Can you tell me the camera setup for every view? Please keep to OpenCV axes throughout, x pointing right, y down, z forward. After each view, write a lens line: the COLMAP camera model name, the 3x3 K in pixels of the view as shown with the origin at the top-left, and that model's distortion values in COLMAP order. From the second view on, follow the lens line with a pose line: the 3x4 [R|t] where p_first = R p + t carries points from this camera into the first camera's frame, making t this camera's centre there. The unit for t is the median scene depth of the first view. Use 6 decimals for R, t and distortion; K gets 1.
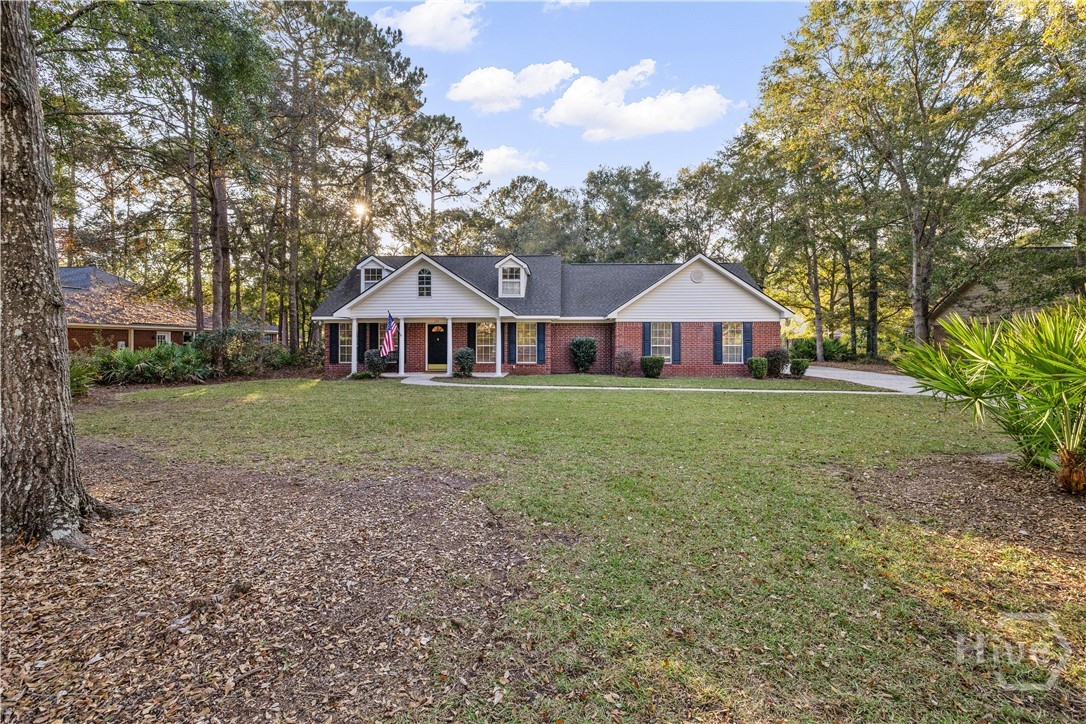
lens RADIAL K [[463.7, 0, 540.9], [0, 463.7, 344.5], [0, 0, 1]] dist [0.002831, 0.000740]
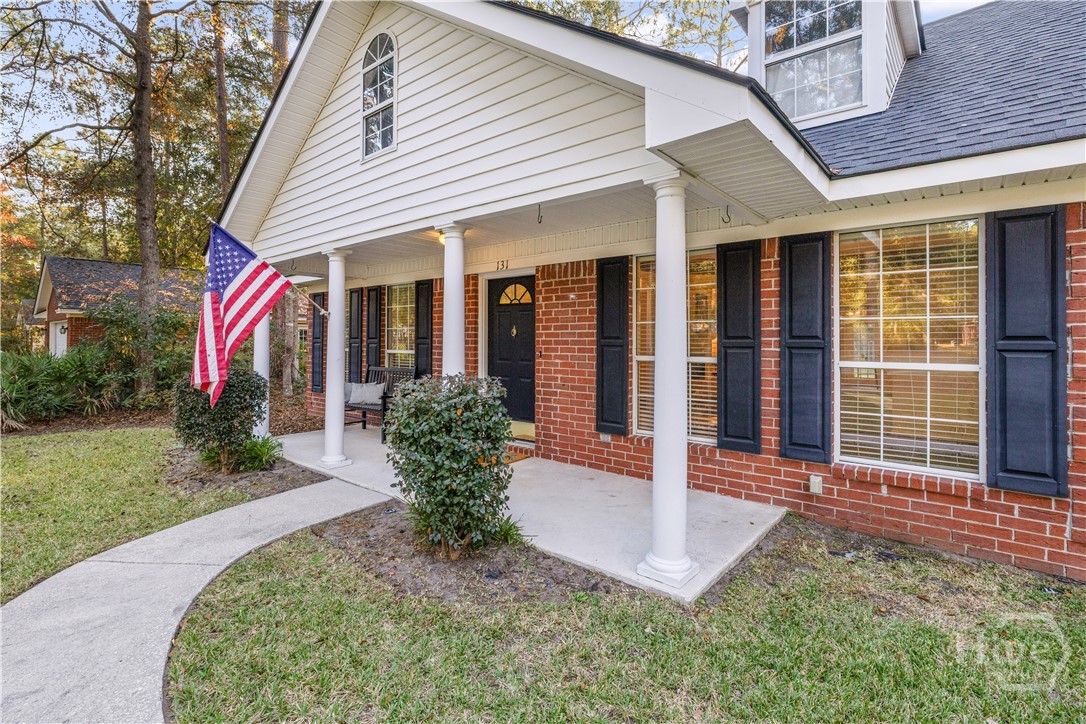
lens RADIAL K [[511.4, 0, 538.6], [0, 511.4, 330.9], [0, 0, 1]] dist [-0.000516, 0.000075]
pose [[0.793458, -0.006072, -0.608595, -0.023093], [-0.003754, 0.999882, -0.014870, -0.006845], [0.608614, 0.014083, 0.793342, 0.776777]]
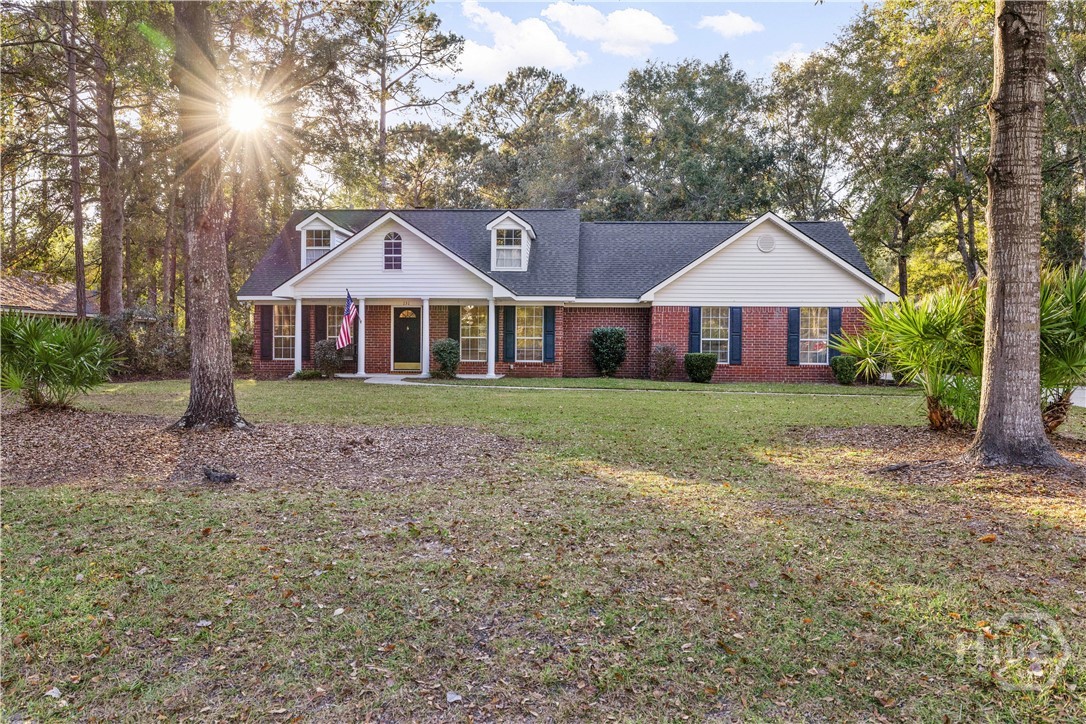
lens RADIAL K [[840.1, 0, 537.3], [0, 840.1, 371.0], [0, 0, 1]] dist [-0.002699, -0.002772]
pose [[0.999697, 0.008781, -0.023005, 0.012069], [-0.008236, 0.999686, 0.023672, 0.023014], [0.023205, -0.023475, 0.999455, -0.316118]]
